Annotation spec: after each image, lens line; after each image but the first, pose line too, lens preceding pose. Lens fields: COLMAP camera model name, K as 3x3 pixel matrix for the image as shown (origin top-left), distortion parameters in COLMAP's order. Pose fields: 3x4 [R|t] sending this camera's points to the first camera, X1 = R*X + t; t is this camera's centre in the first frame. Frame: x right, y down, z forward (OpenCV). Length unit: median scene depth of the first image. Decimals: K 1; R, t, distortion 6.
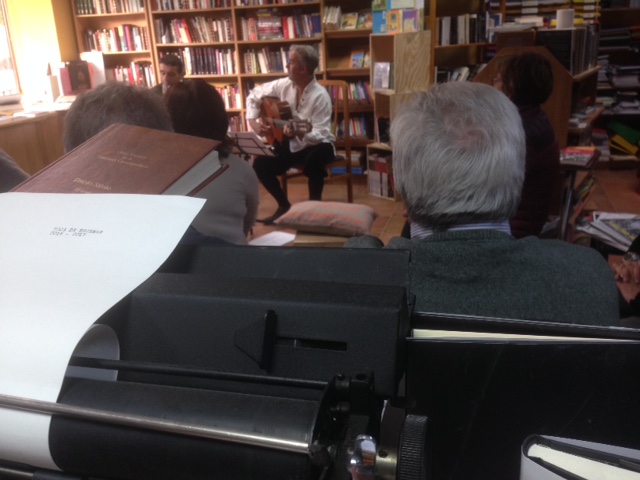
lens RADIAL K [[583.5, 0, 320.0], [0, 583.5, 240.0], [0, 0, 1]] dist [0.124213, -0.265065]
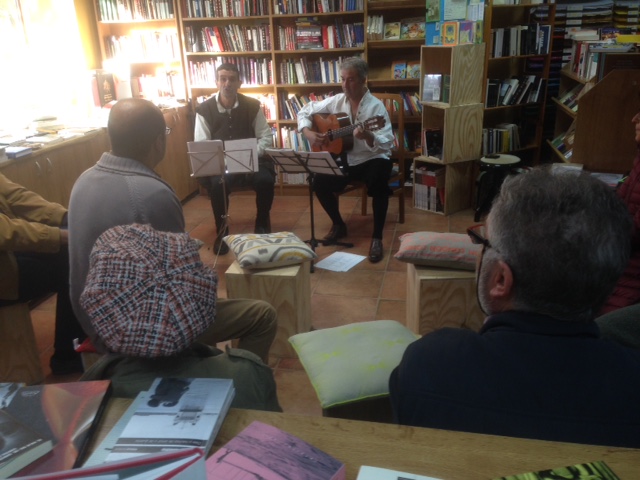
lens RADIAL K [[569.1, 0, 314.8], [0, 569.1, 240.3], [0, 0, 1]] dist [0.125166, -0.231208]
pose [[0.997548, -0.018089, 0.067601, -0.144300], [0.017063, 0.999731, 0.015716, -0.039612], [-0.067867, -0.014524, 0.997589, 0.048610]]
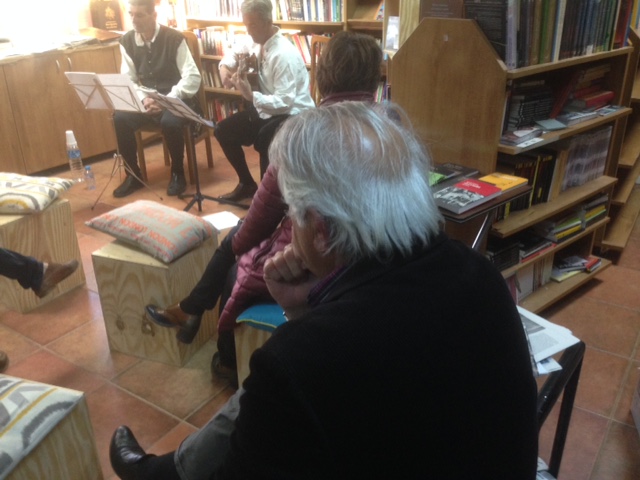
lens RADIAL K [[583.5, 0, 320.0], [0, 583.5, 240.0], [0, 0, 1]] dist [0.124213, -0.265065]
pose [[0.949238, 0.157021, -0.272566, 0.244989], [-0.127930, 0.984311, 0.121517, -0.079970], [0.287370, -0.080479, 0.954432, 0.167913]]
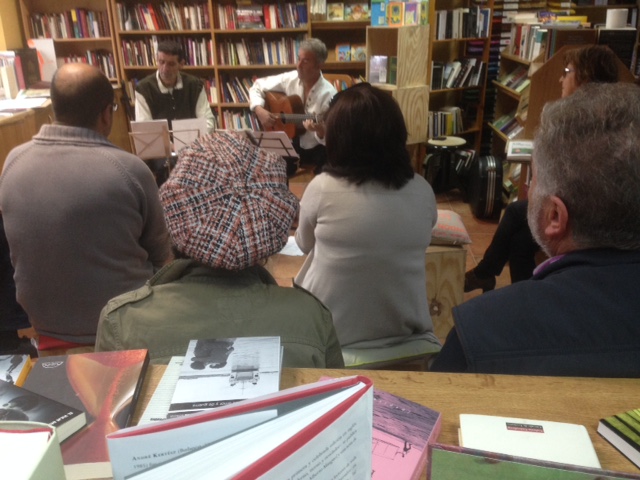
lens RADIAL K [[569.1, 0, 314.8], [0, 569.1, 240.3], [0, 0, 1]] dist [0.125166, -0.231208]
pose [[0.980797, -0.045909, 0.189552, -0.172891], [0.041424, 0.998762, 0.027558, -0.025338], [-0.190583, -0.019177, 0.981484, 0.074029]]
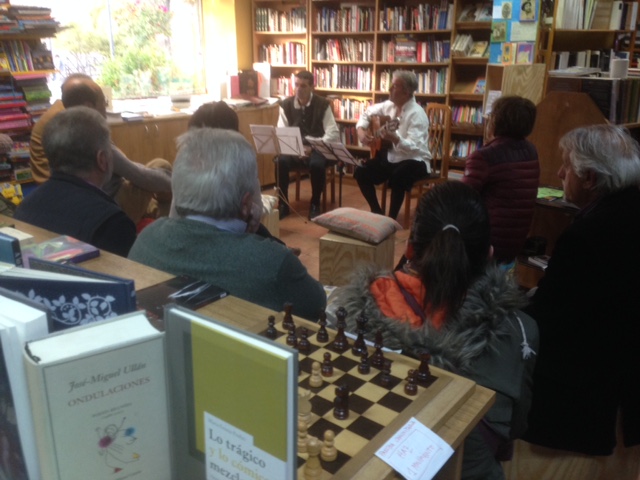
lens RADIAL K [[579.9, 0, 313.6], [0, 579.9, 238.1], [0, 0, 1]] dist [0.106035, -0.219466]
pose [[0.925315, 0.163043, -0.342358, 0.184816], [-0.166779, 0.985817, 0.018717, -0.009006], [0.340553, 0.039779, 0.939383, -0.066805]]
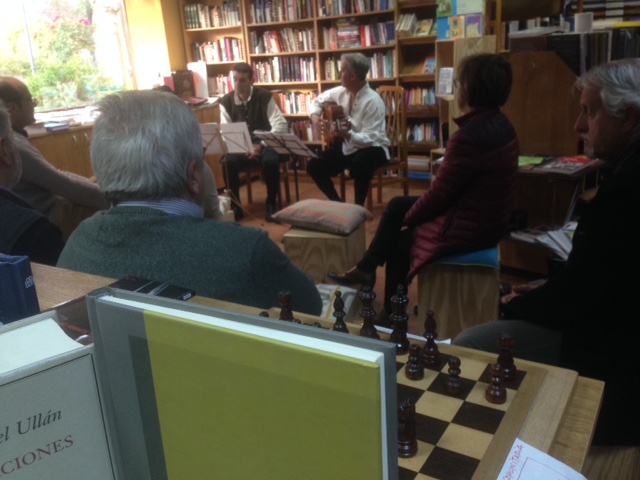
lens RADIAL K [[589.8, 0, 316.1], [0, 589.8, 232.9], [0, 0, 1]] dist [0.114260, -0.264585]
pose [[0.962886, 0.060309, -0.263086, 0.156613], [-0.066338, 0.997698, -0.014085, 0.005111], [0.261631, 0.031015, 0.964670, -0.018146]]
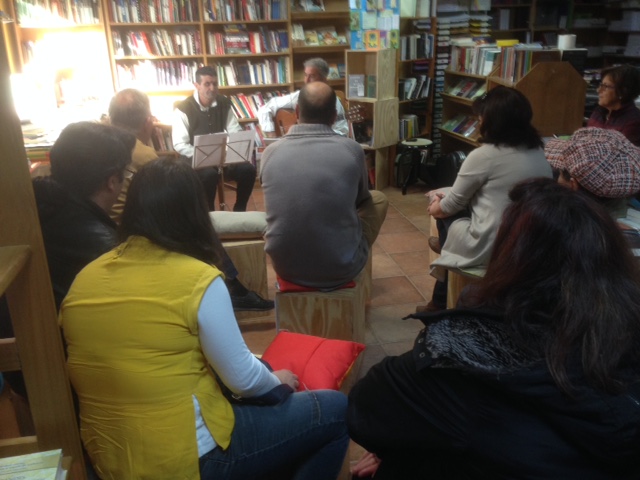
lens RADIAL K [[574.8, 0, 310.5], [0, 574.8, 239.8], [0, 0, 1]] dist [0.118139, -0.235509]
pose [[0.897239, -0.126567, 0.423017, -0.450062], [0.132578, 0.991054, 0.015319, -0.007102], [-0.421172, 0.042338, 0.905992, 0.015241]]
